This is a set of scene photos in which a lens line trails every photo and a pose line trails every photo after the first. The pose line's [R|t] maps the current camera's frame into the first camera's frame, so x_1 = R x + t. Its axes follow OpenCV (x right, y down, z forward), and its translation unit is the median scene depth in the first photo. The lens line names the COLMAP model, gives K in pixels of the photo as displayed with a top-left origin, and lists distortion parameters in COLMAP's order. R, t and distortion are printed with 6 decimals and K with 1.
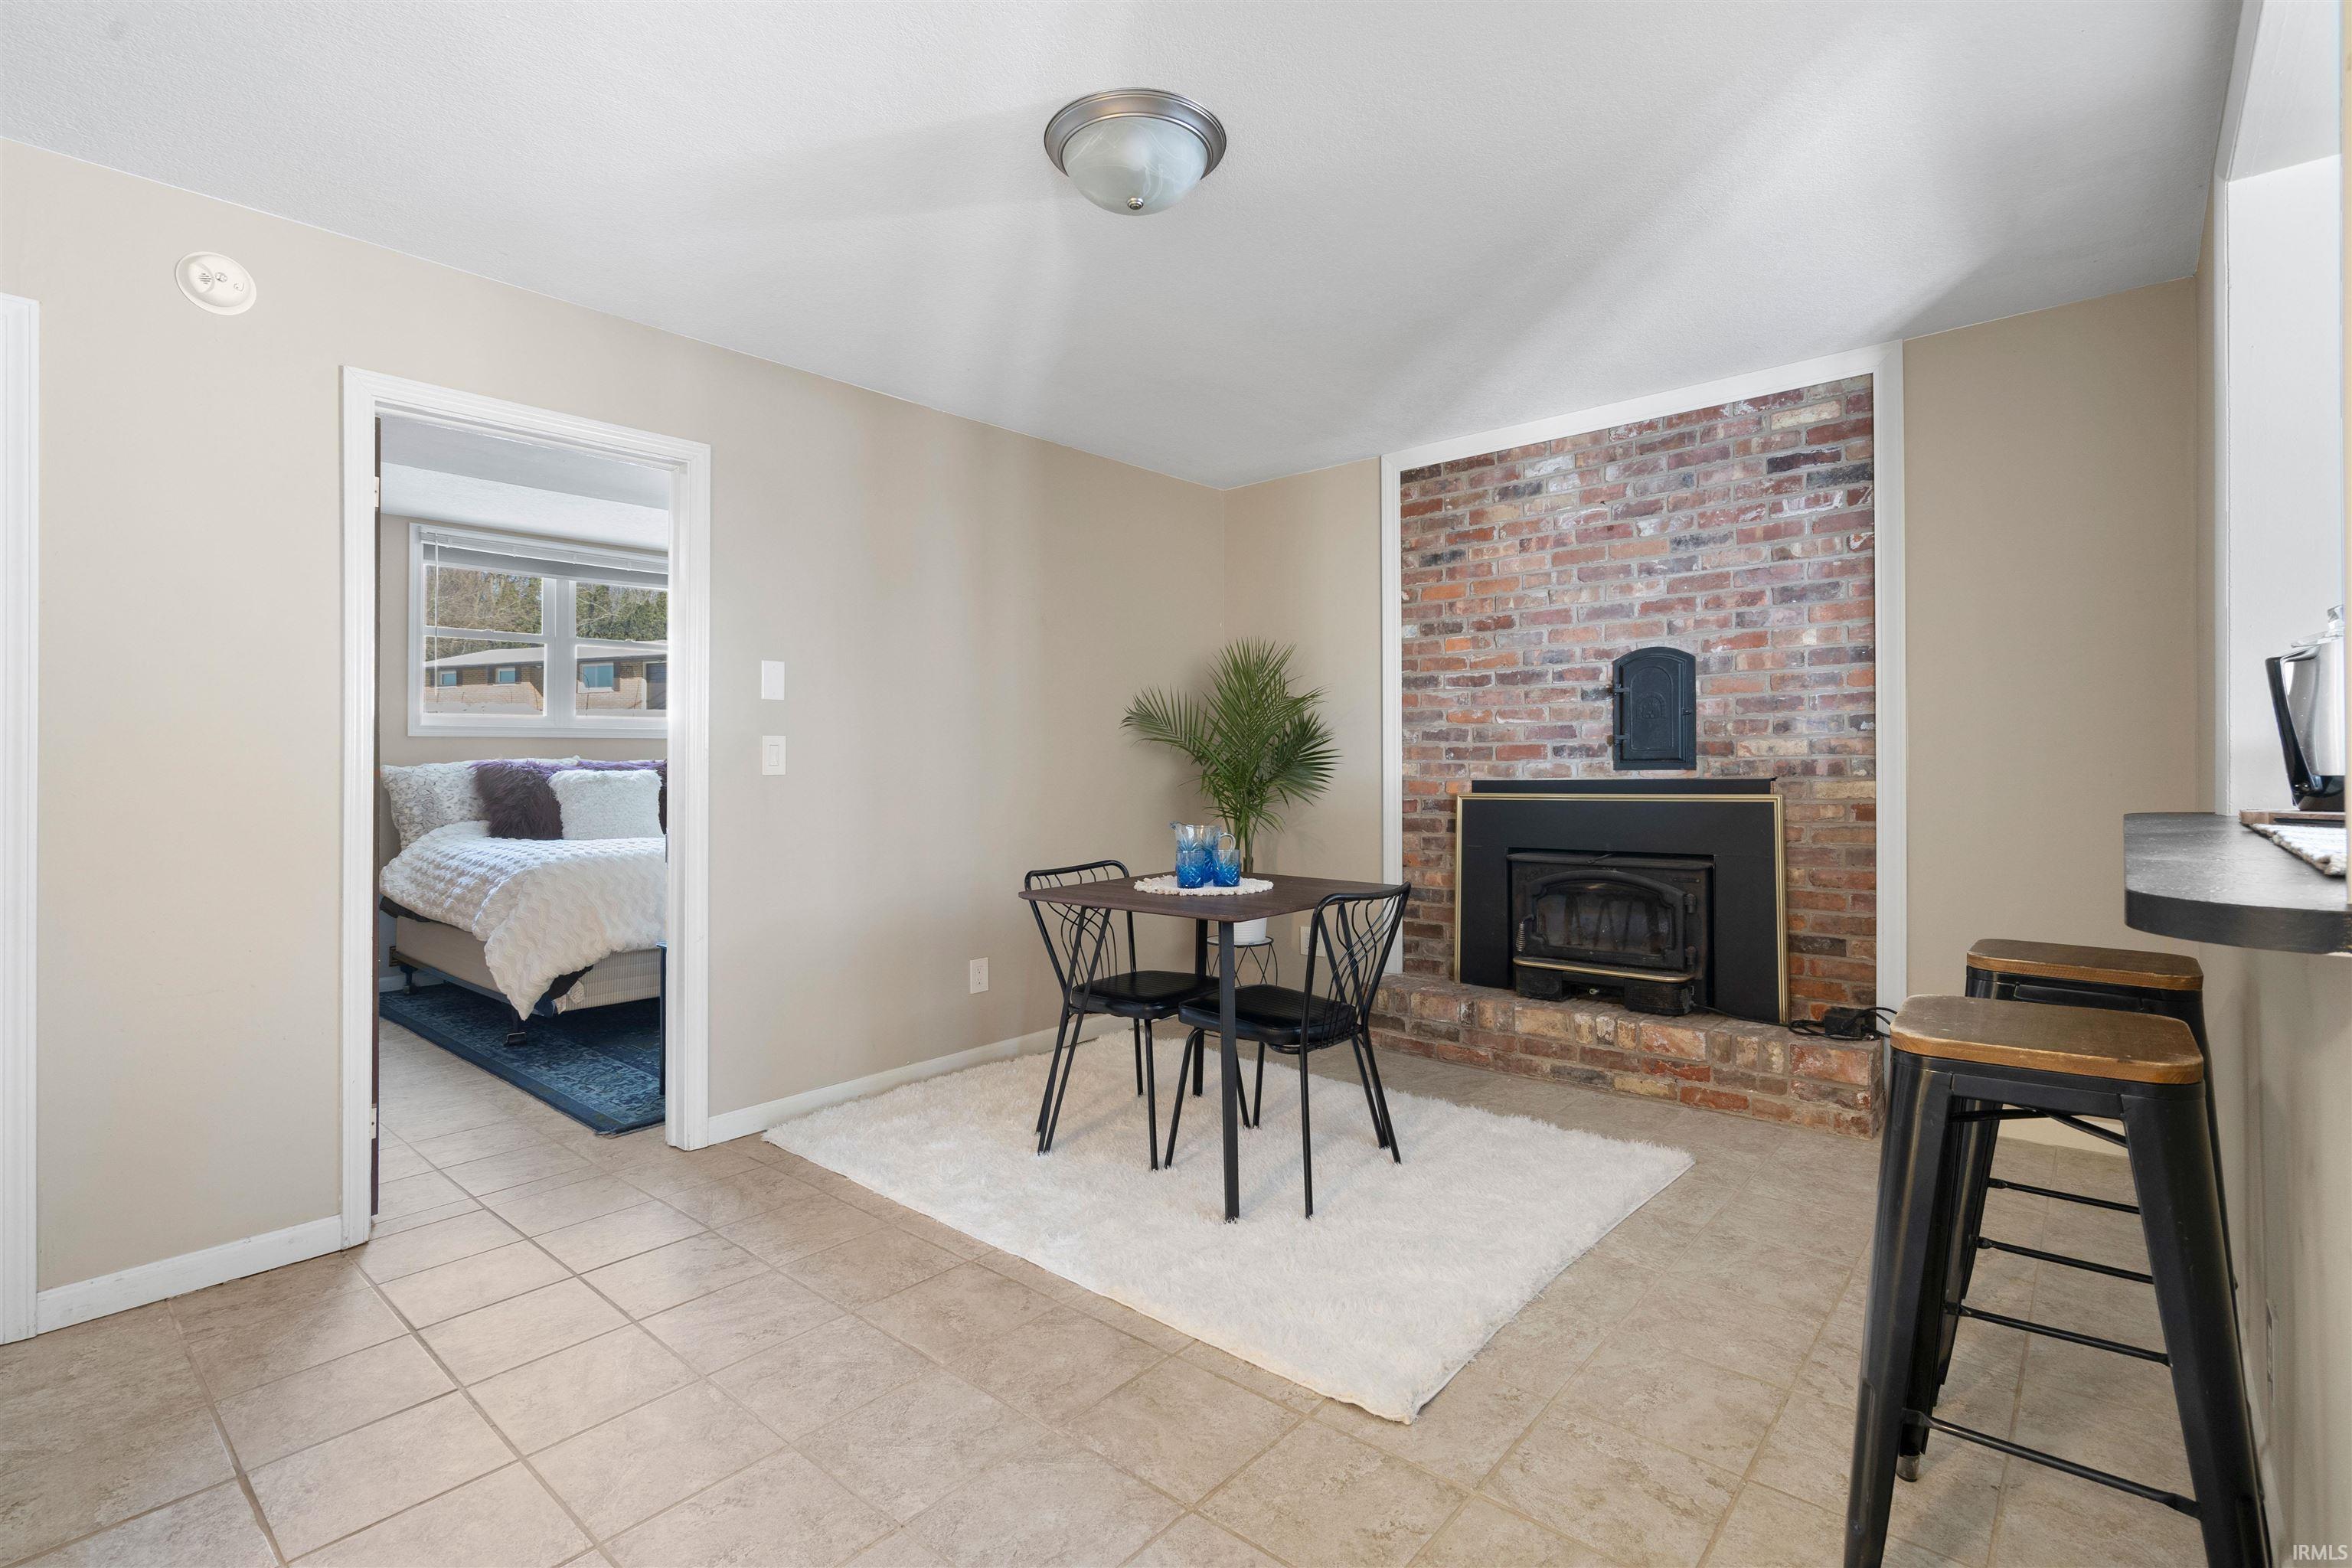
lens RADIAL K [[1087.6, 0, 1183.4], [0, 1087.6, 737.4], [0, 0, 1]] dist [-0.003131, 0.000361]
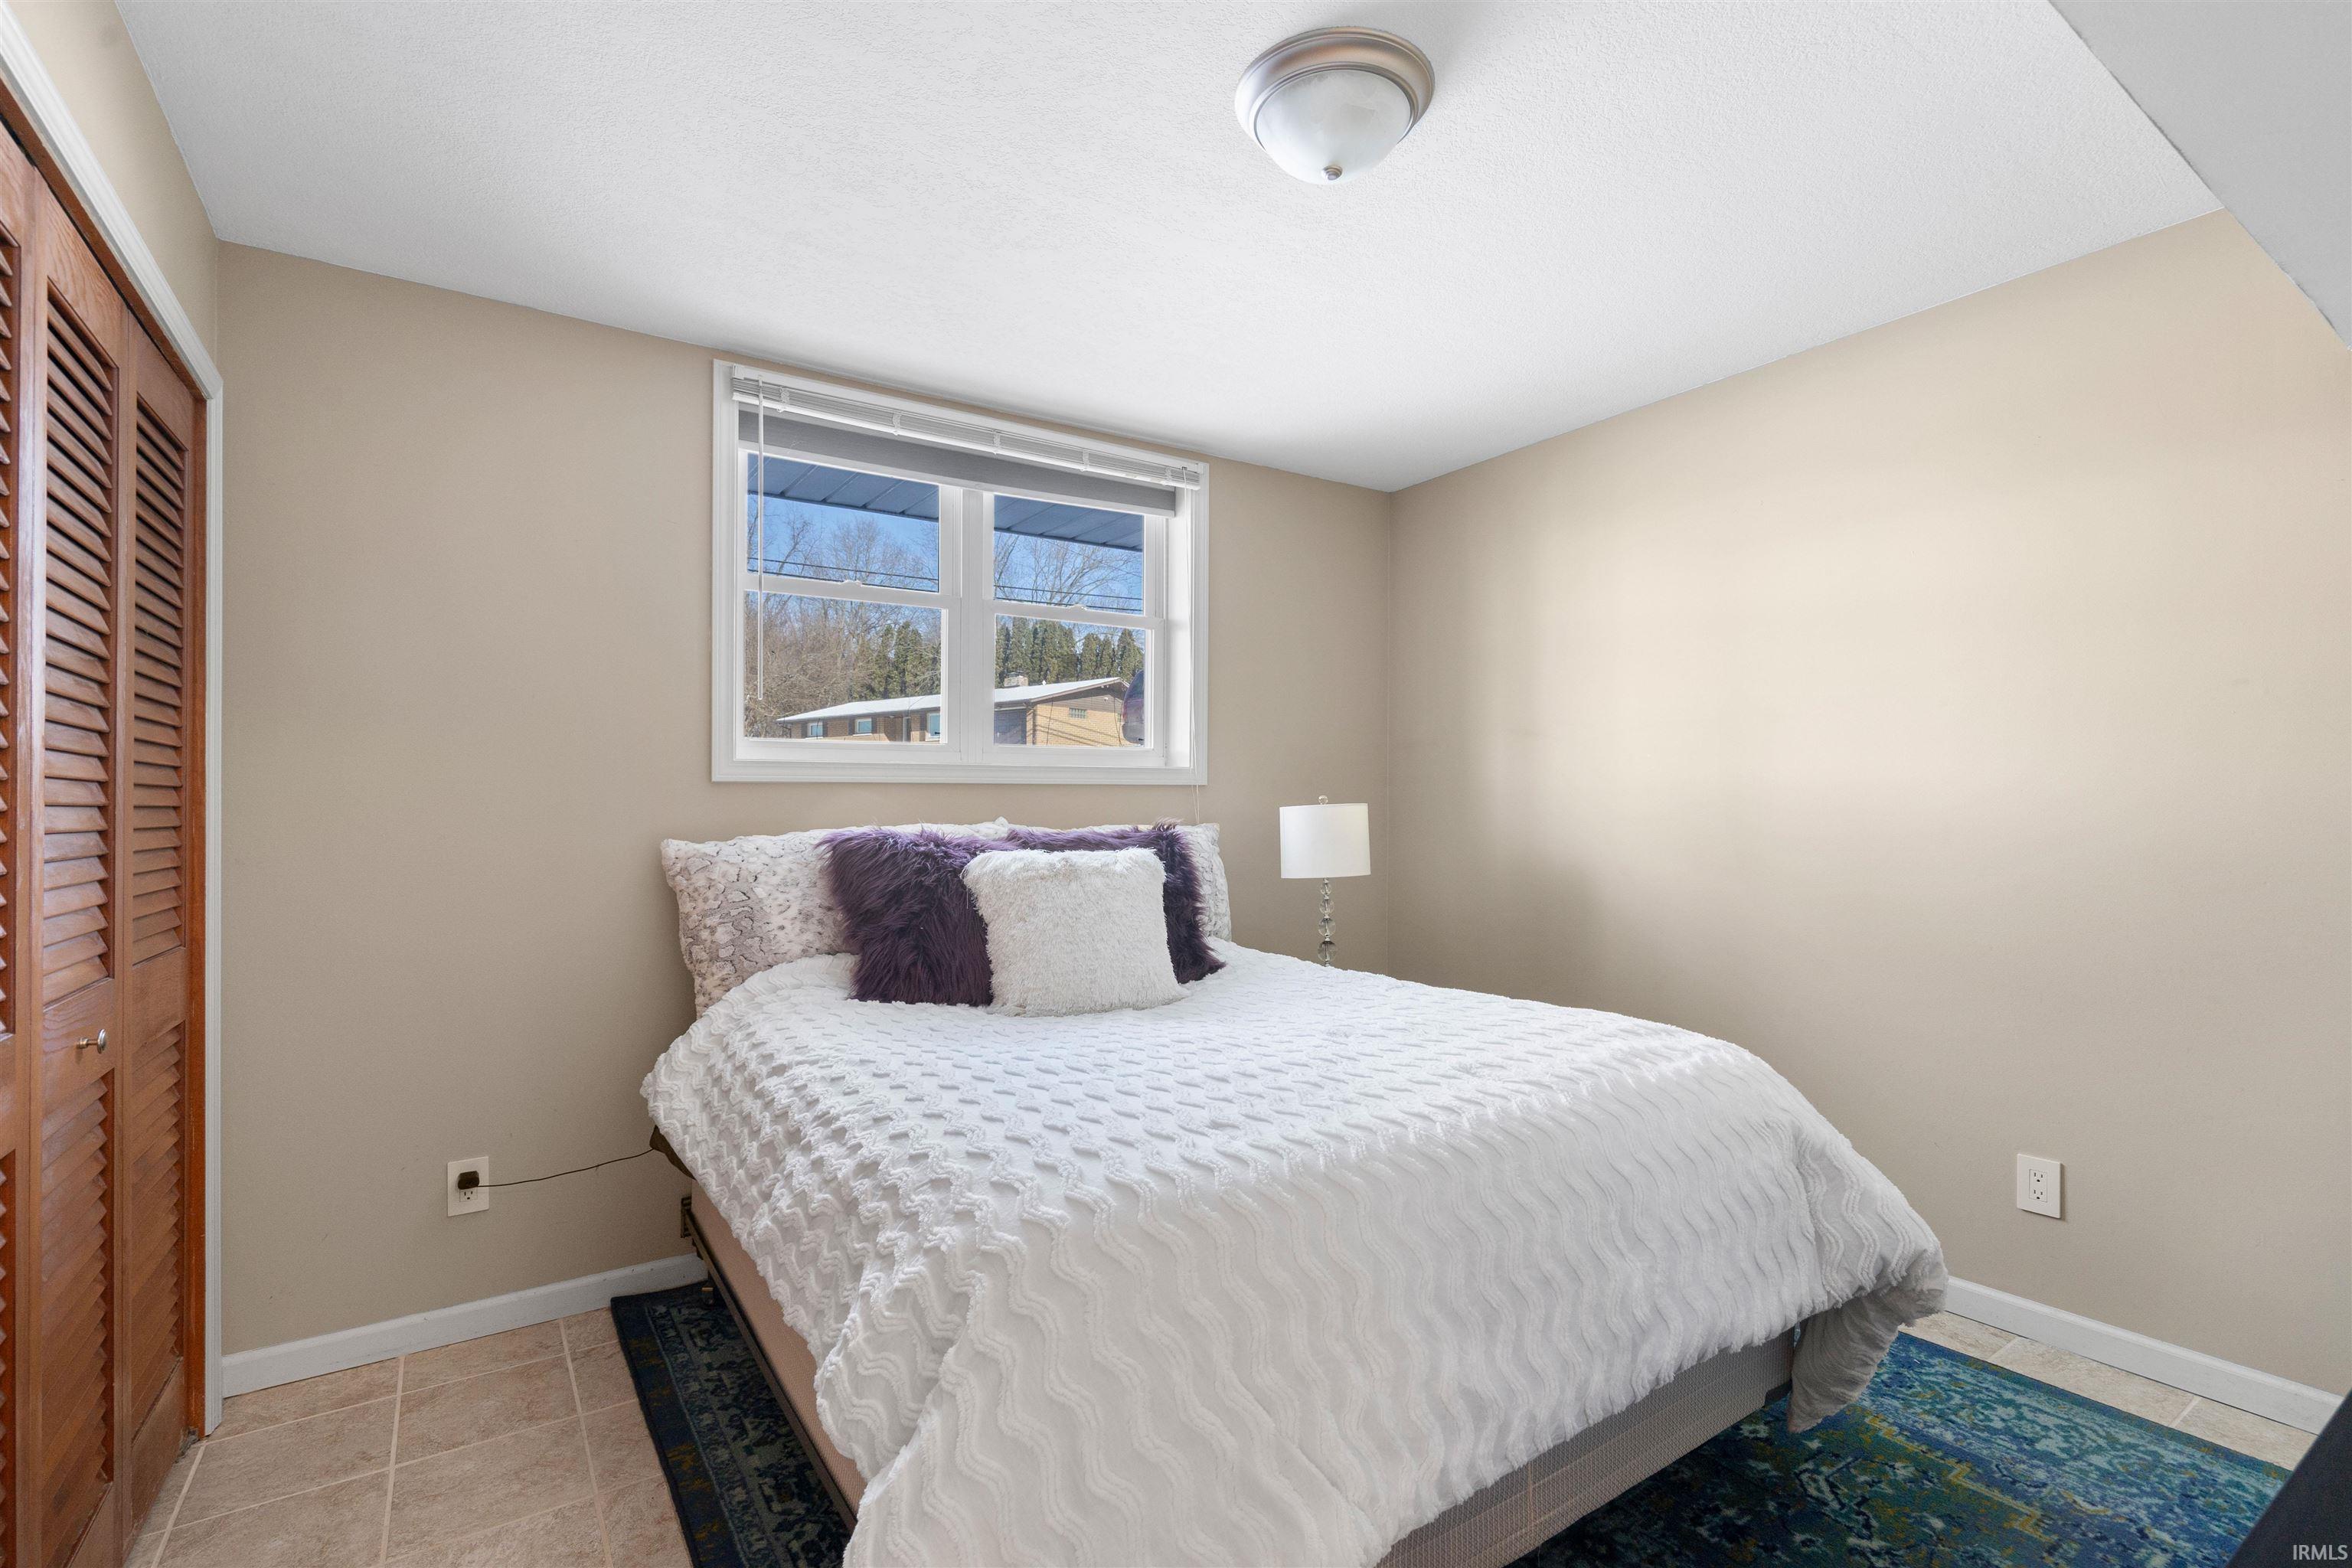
lens RADIAL K [[1087.6, 0, 1181.2], [0, 1087.6, 800.0], [0, 0, 1]] dist [-0.003131, 0.000361]
pose [[0.963006, 0.001383, -0.269476, -0.379399], [0.002396, 0.999903, 0.013694, 0.001295], [0.269469, -0.013833, 0.962910, 0.590181]]
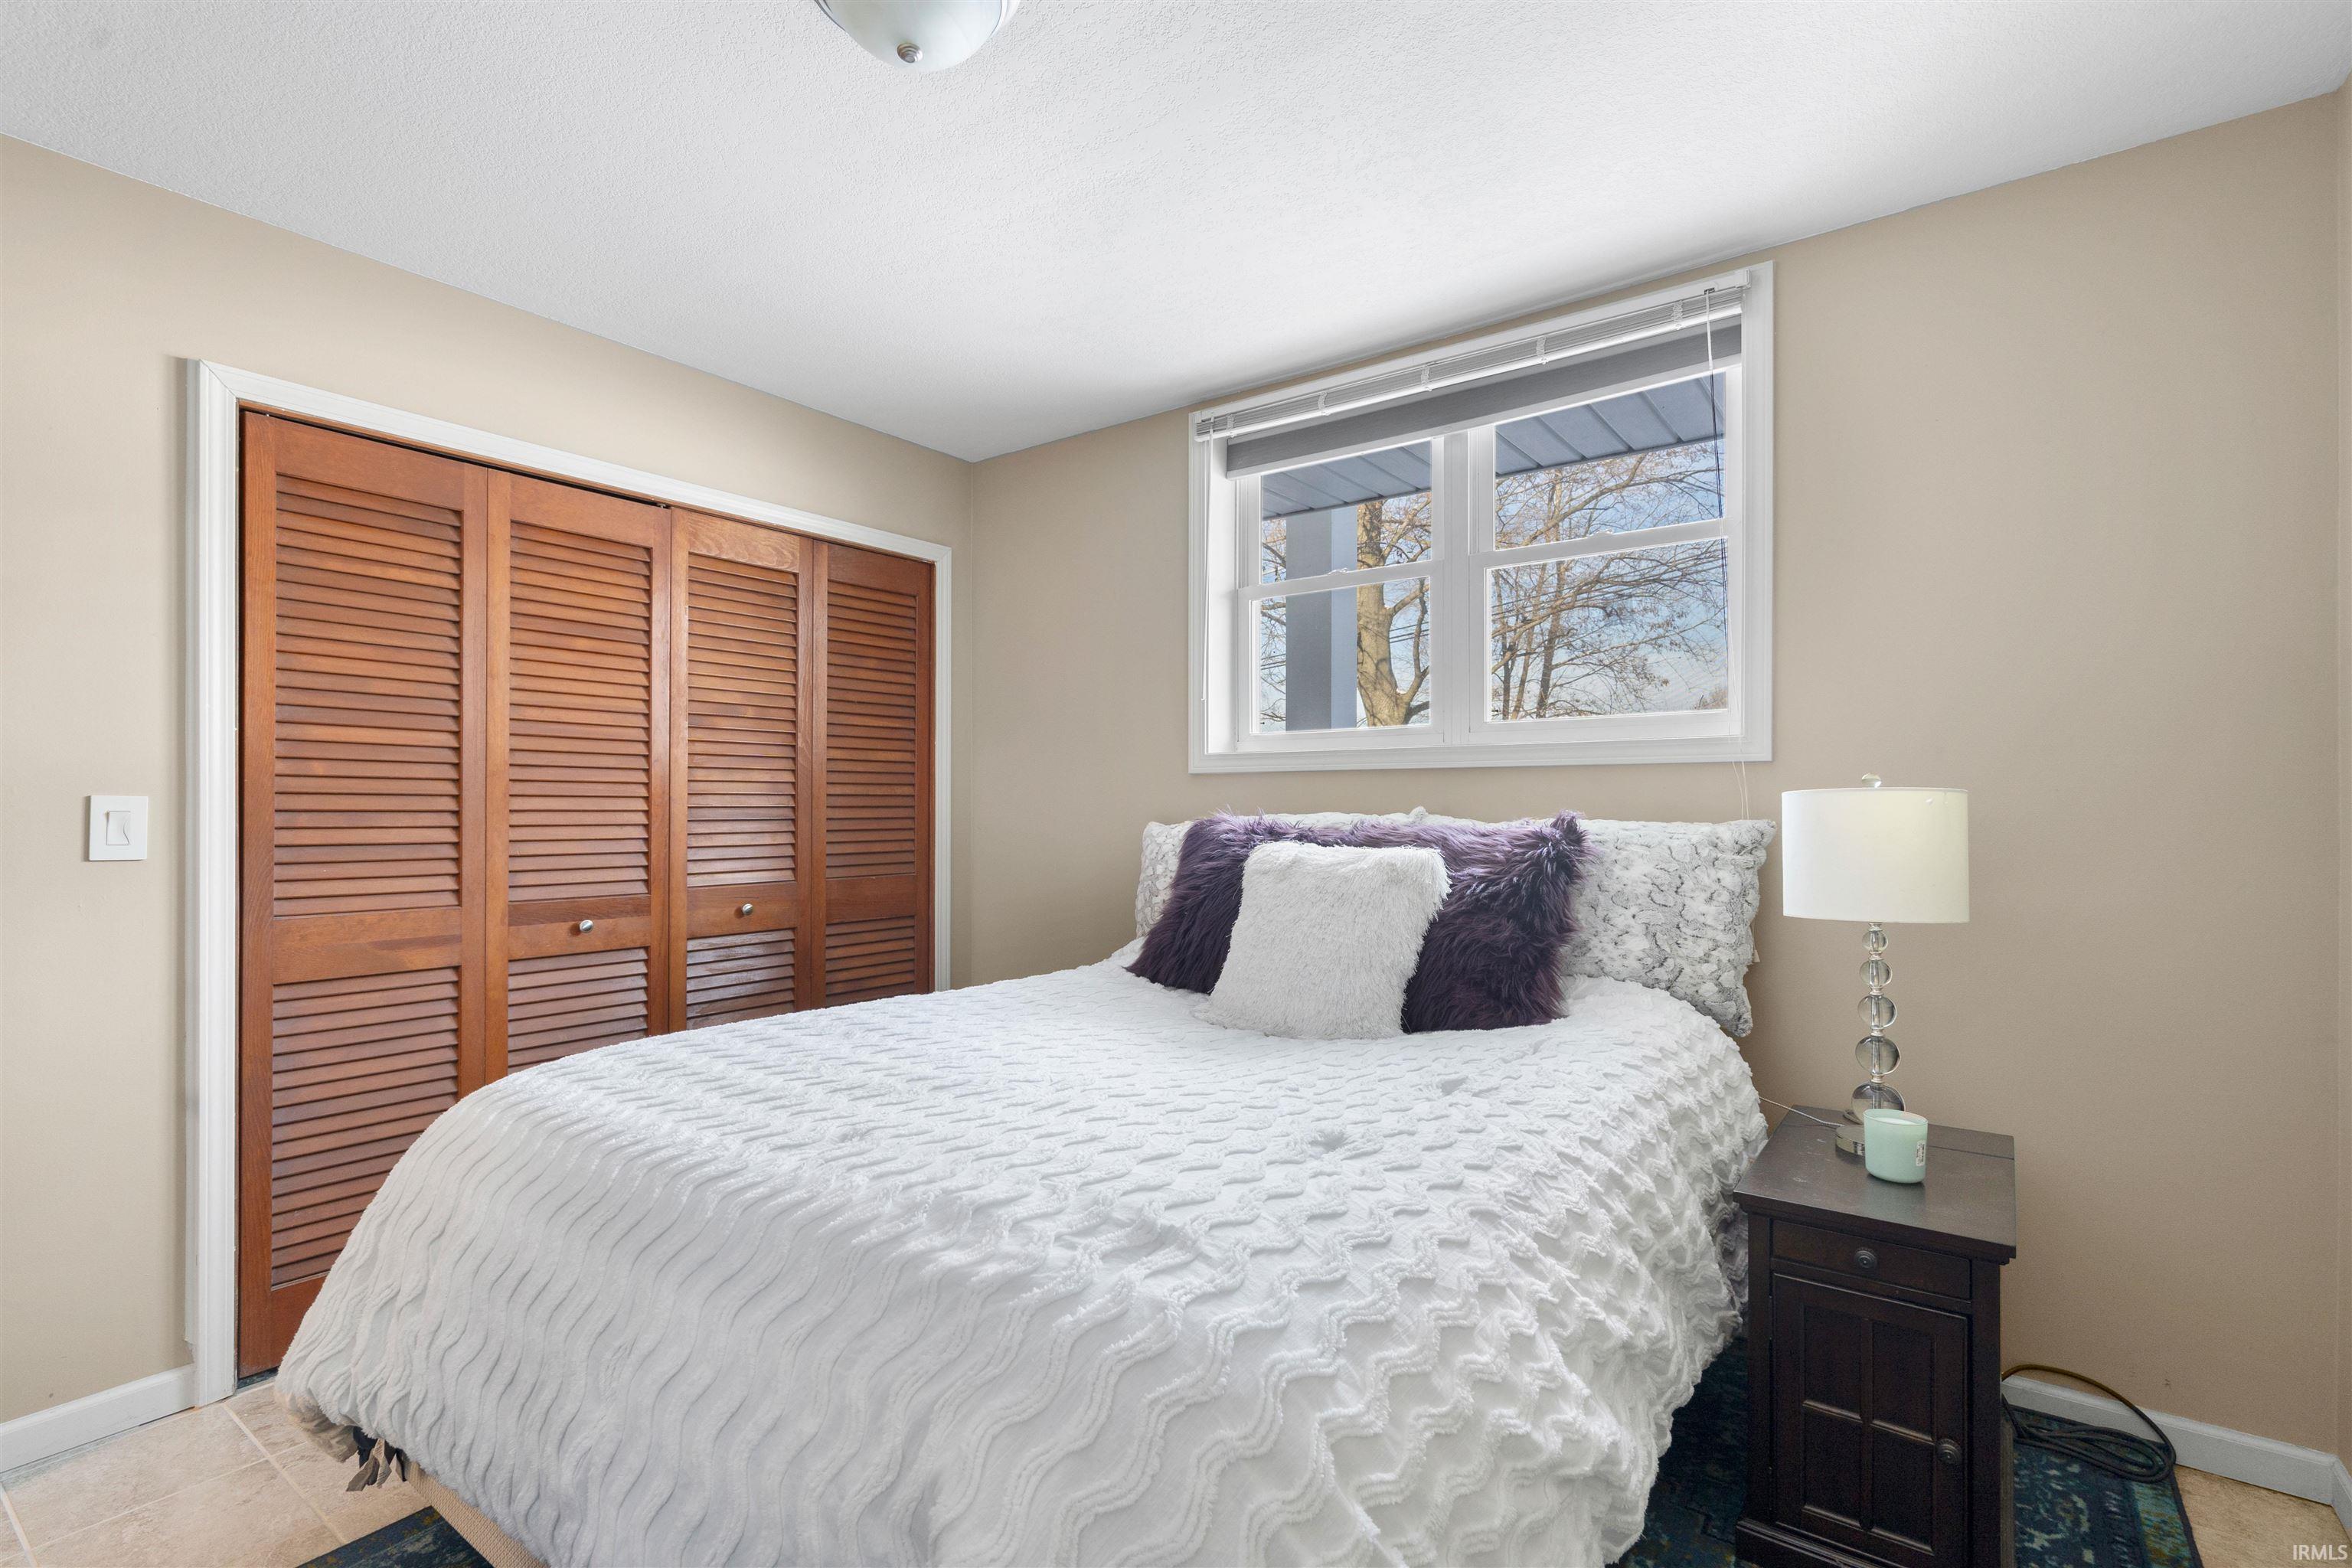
lens RADIAL K [[1087.6, 0, 1173.0], [0, 1087.6, 790.0], [0, 0, 1]] dist [-0.003131, 0.000361]
pose [[0.065160, 0.002852, -0.997871, -0.124164], [0.023993, 0.999702, 0.004424, 0.005744], [0.997586, -0.024230, 0.065072, 0.980252]]
